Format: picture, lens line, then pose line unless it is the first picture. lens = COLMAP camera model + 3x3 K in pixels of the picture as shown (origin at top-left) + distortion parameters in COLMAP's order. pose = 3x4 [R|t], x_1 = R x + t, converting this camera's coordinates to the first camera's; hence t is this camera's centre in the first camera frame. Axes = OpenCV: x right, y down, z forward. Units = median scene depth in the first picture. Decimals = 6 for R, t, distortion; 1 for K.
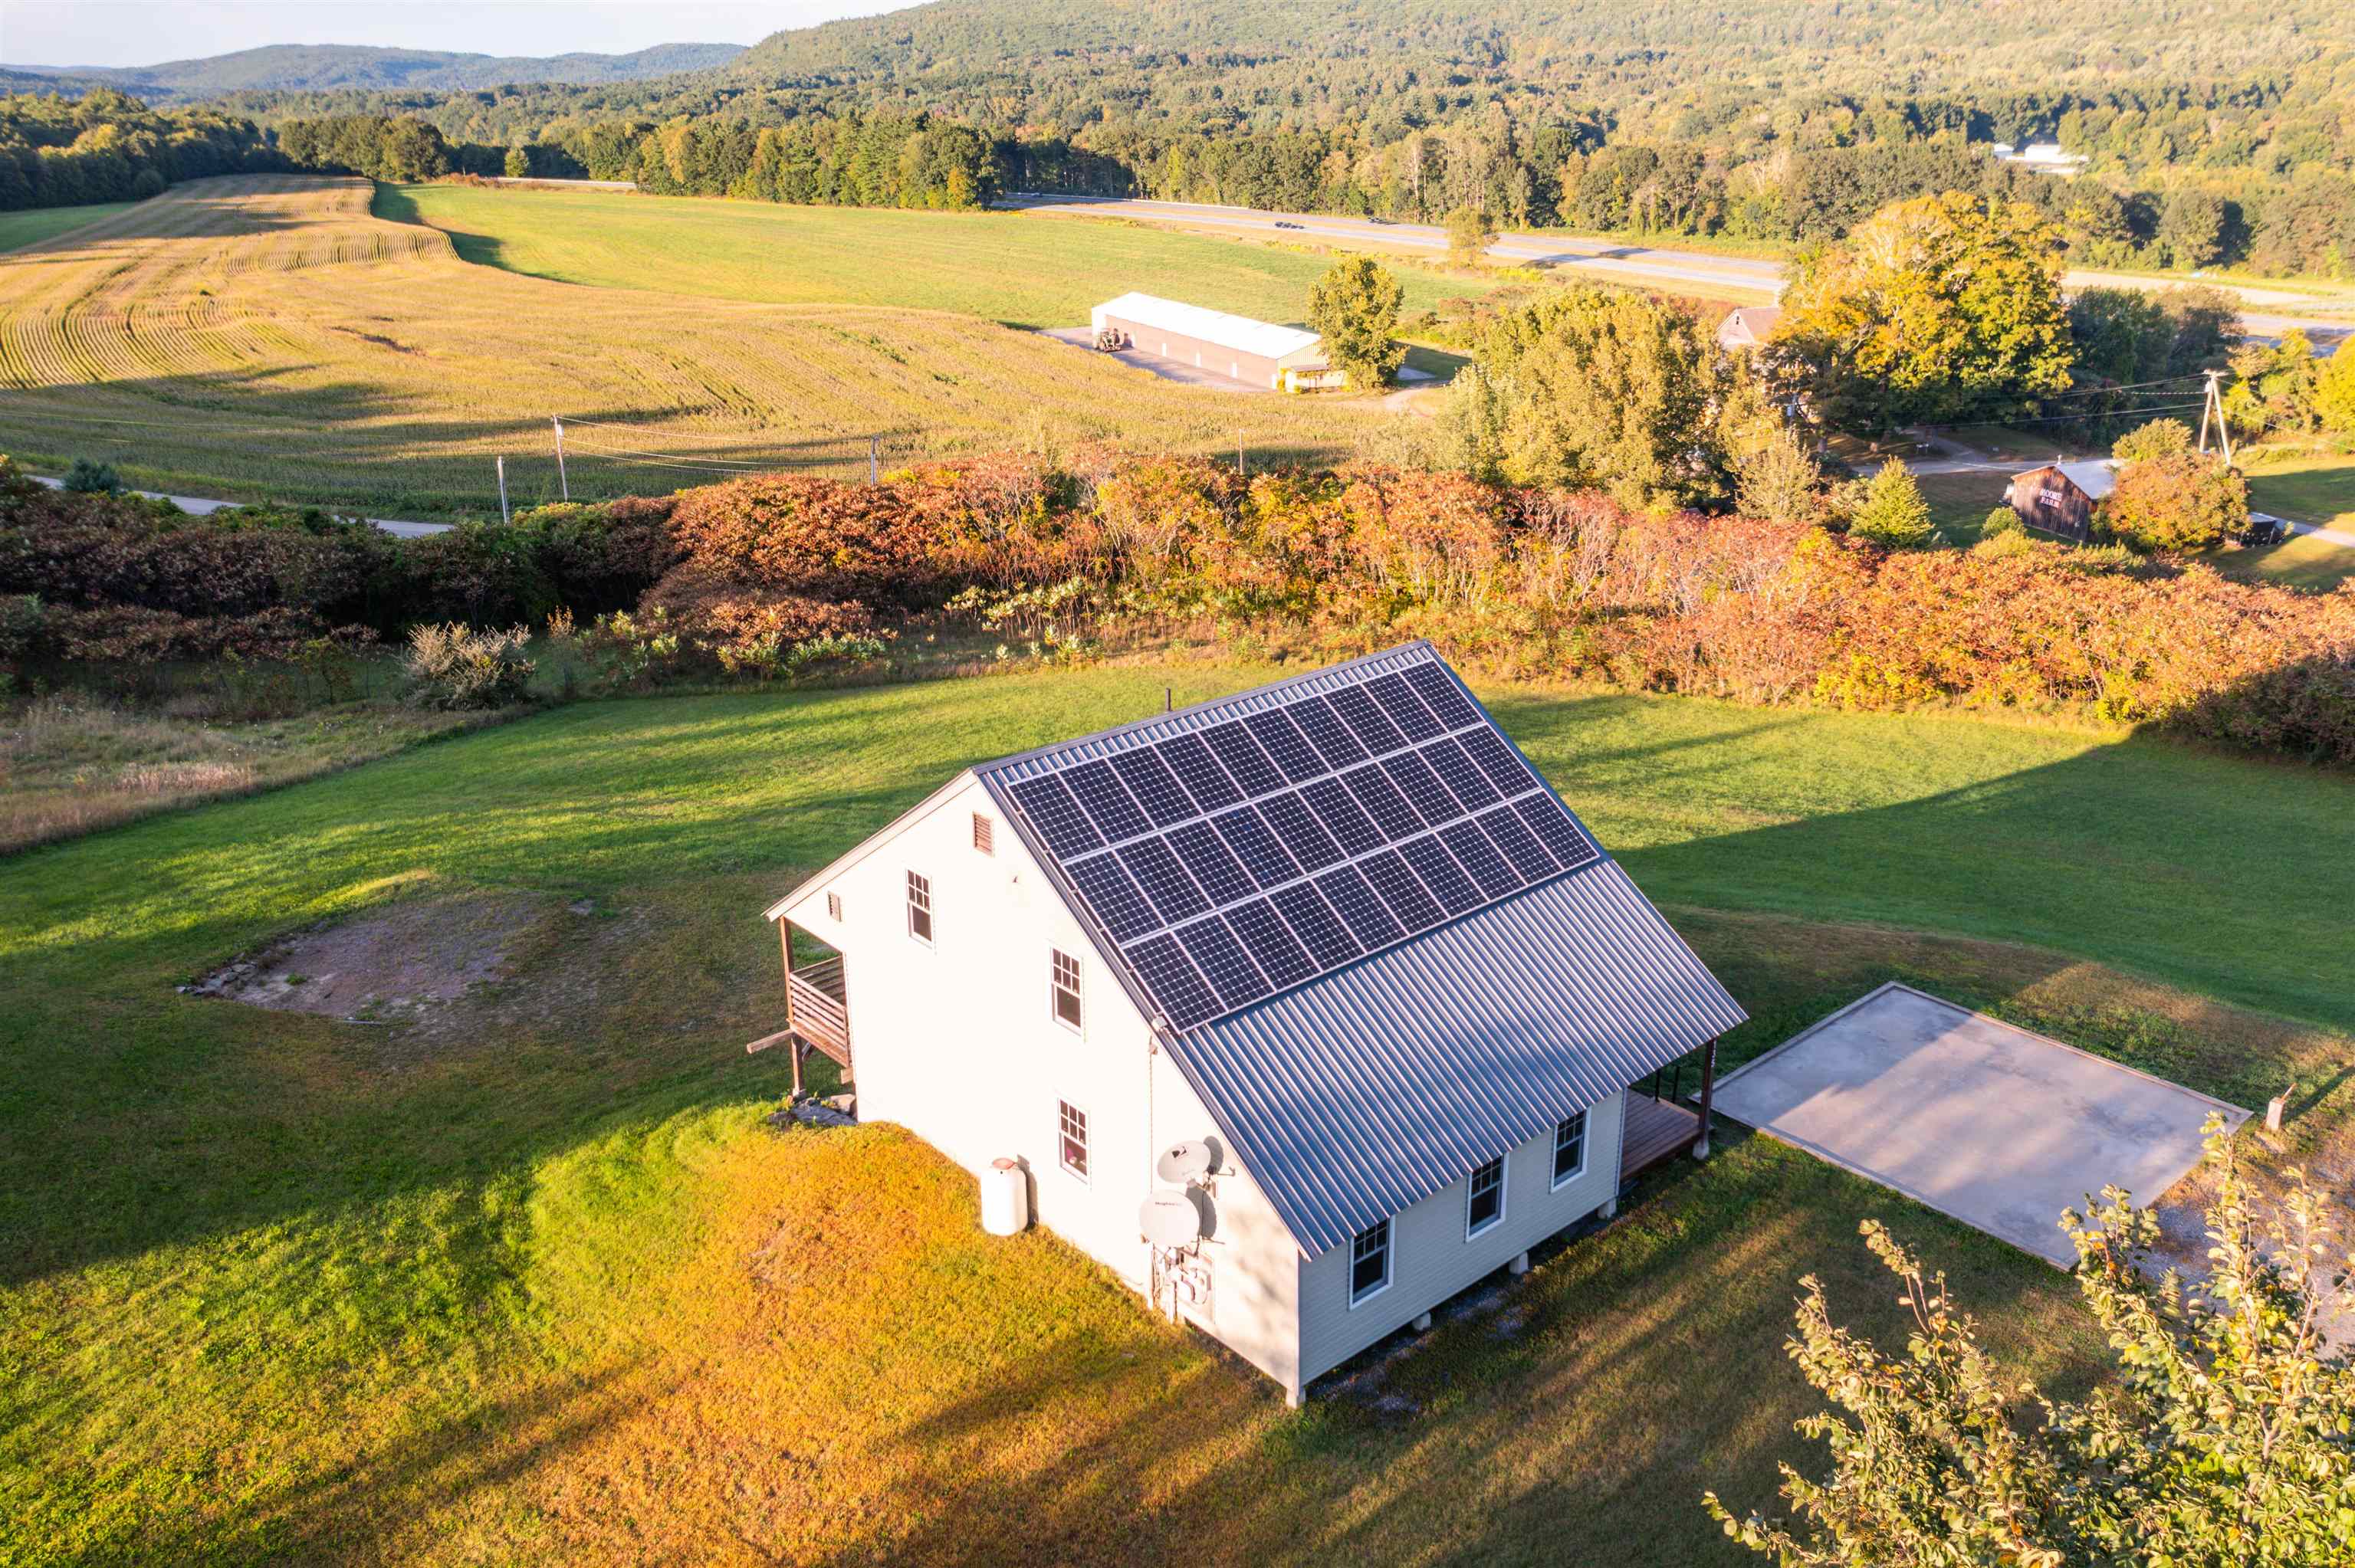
lens RADIAL K [[1861.9, 0, 1181.8], [0, 1861.9, 779.5], [0, 0, 1]] dist [-0.006265, 0.002426]
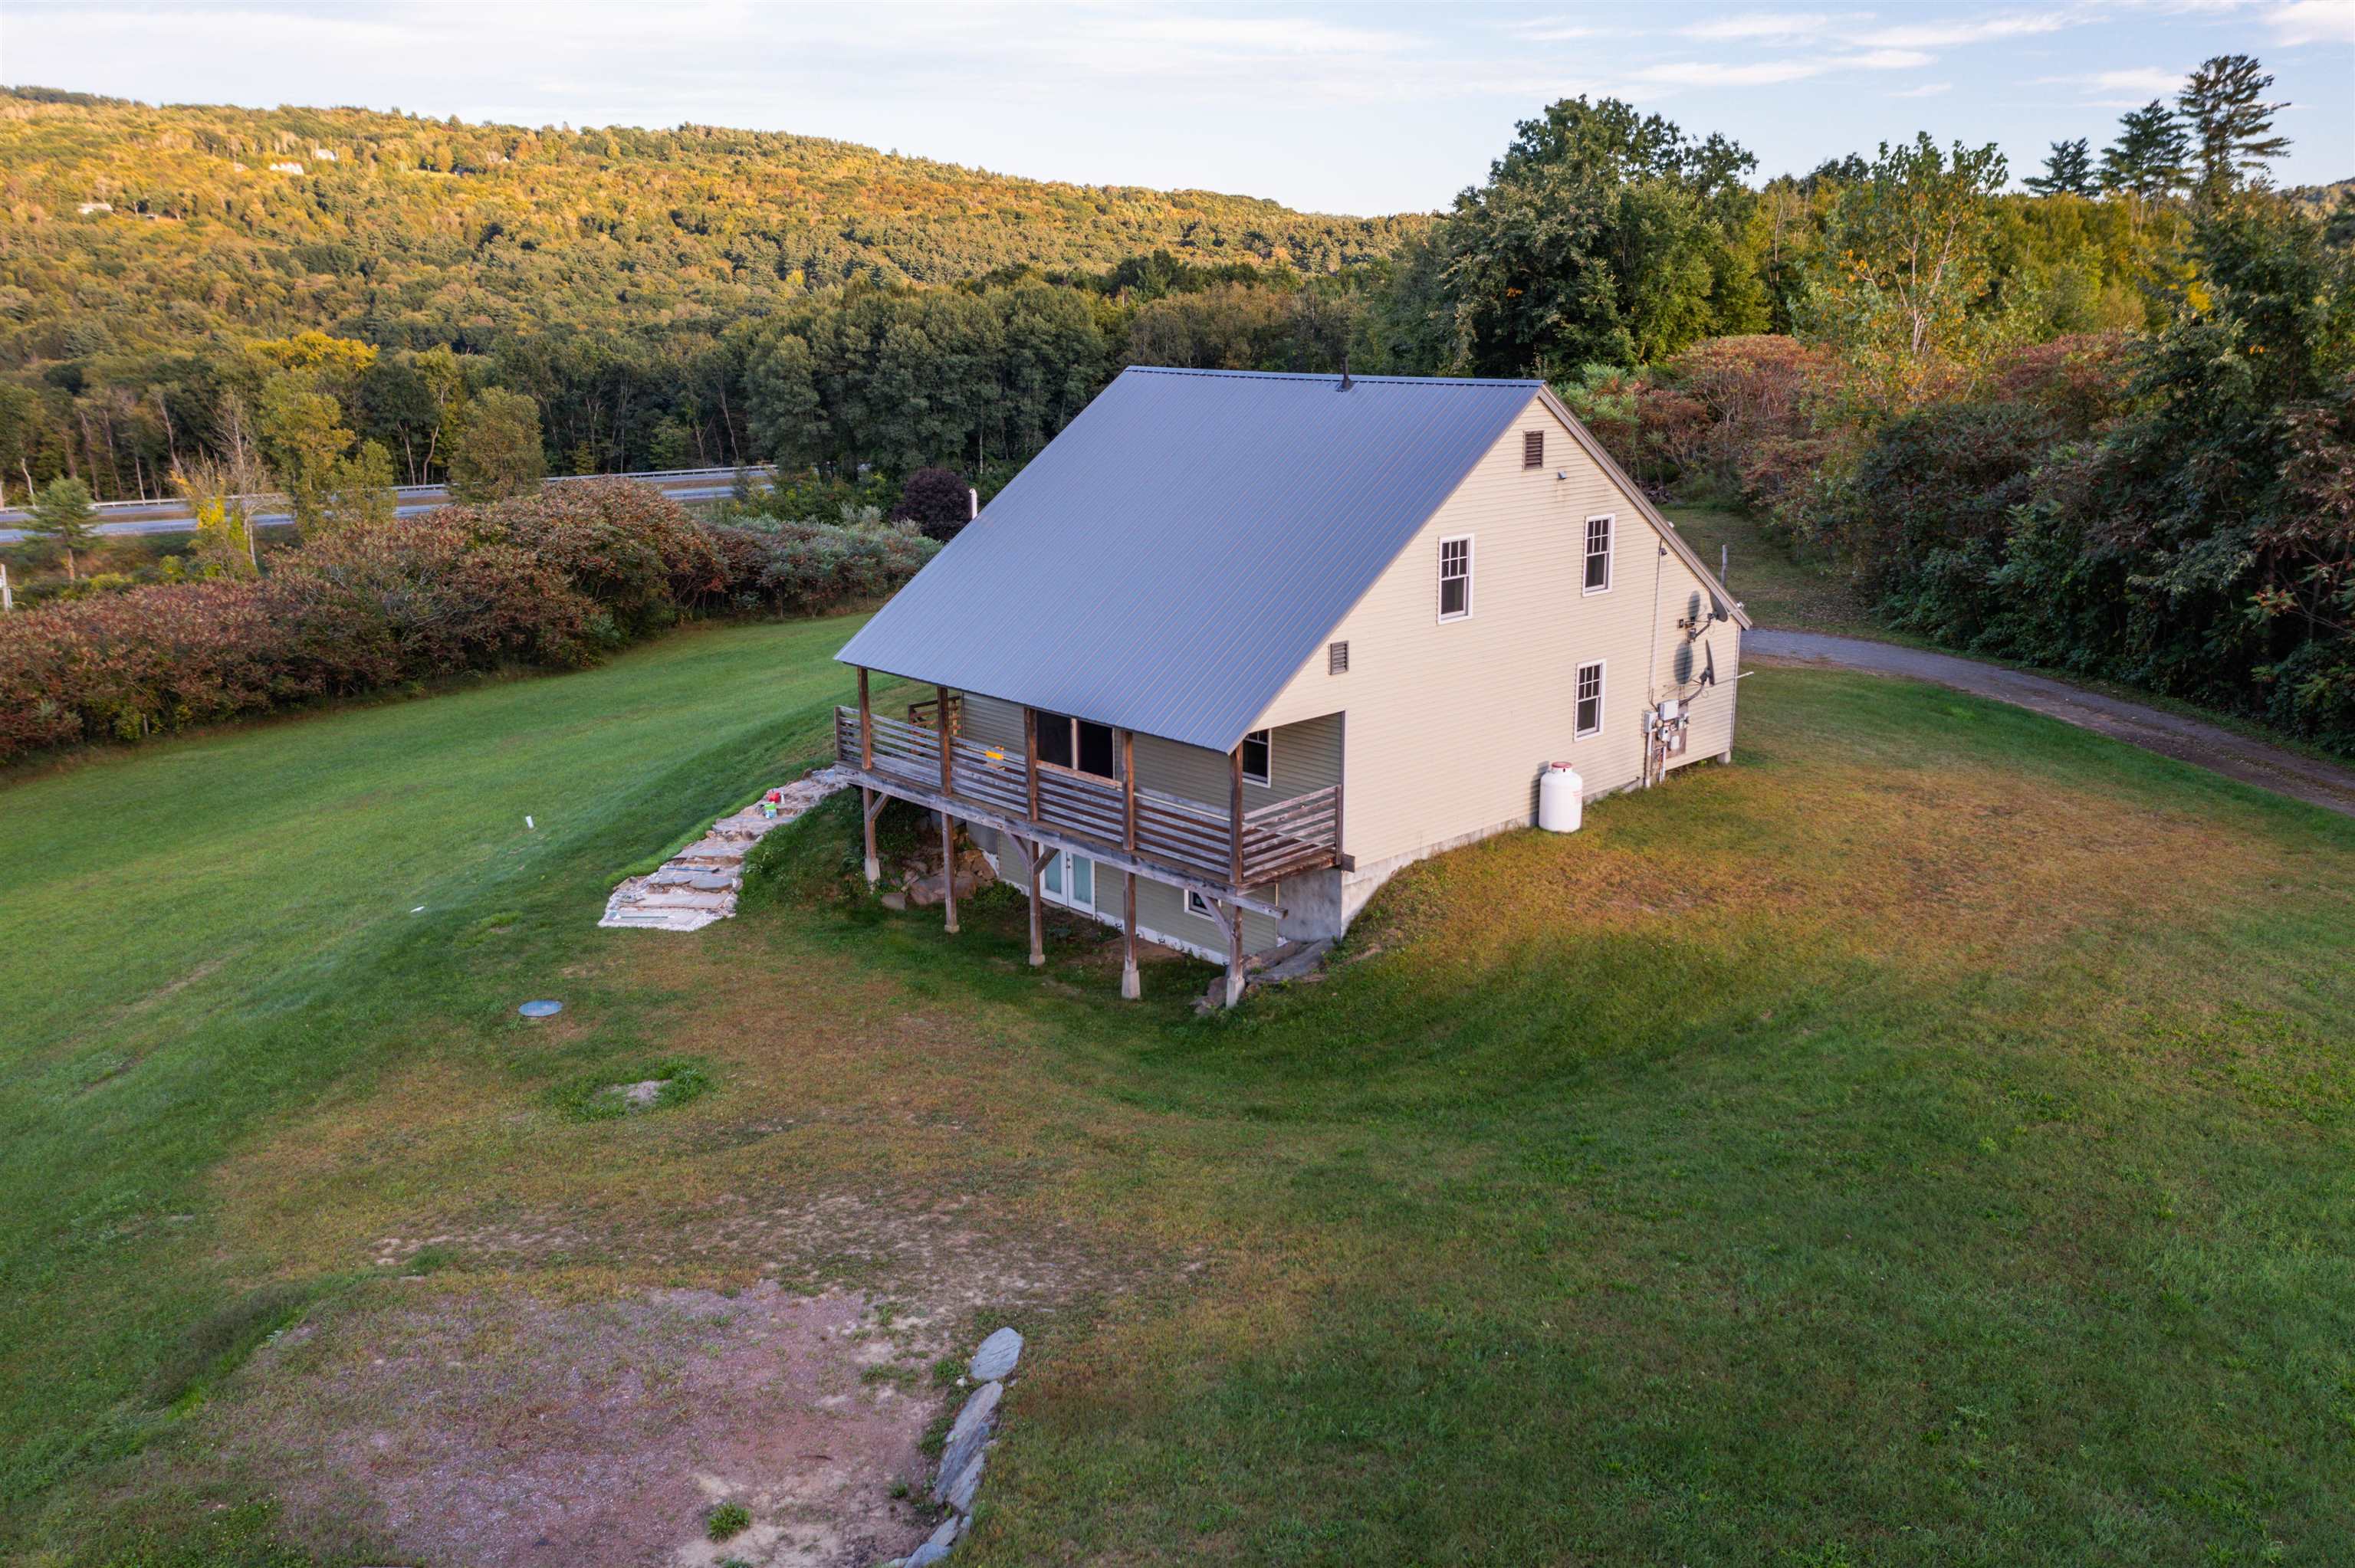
lens RADIAL K [[1861.9, 0, 1176.7], [0, 1861.9, 781.0], [0, 0, 1]] dist [-0.006265, 0.002426]
pose [[-0.049839, -0.238770, 0.969796, -0.185050], [0.357517, 0.902396, 0.240548, -0.020391], [-0.932576, 0.358708, 0.040390, 0.190206]]
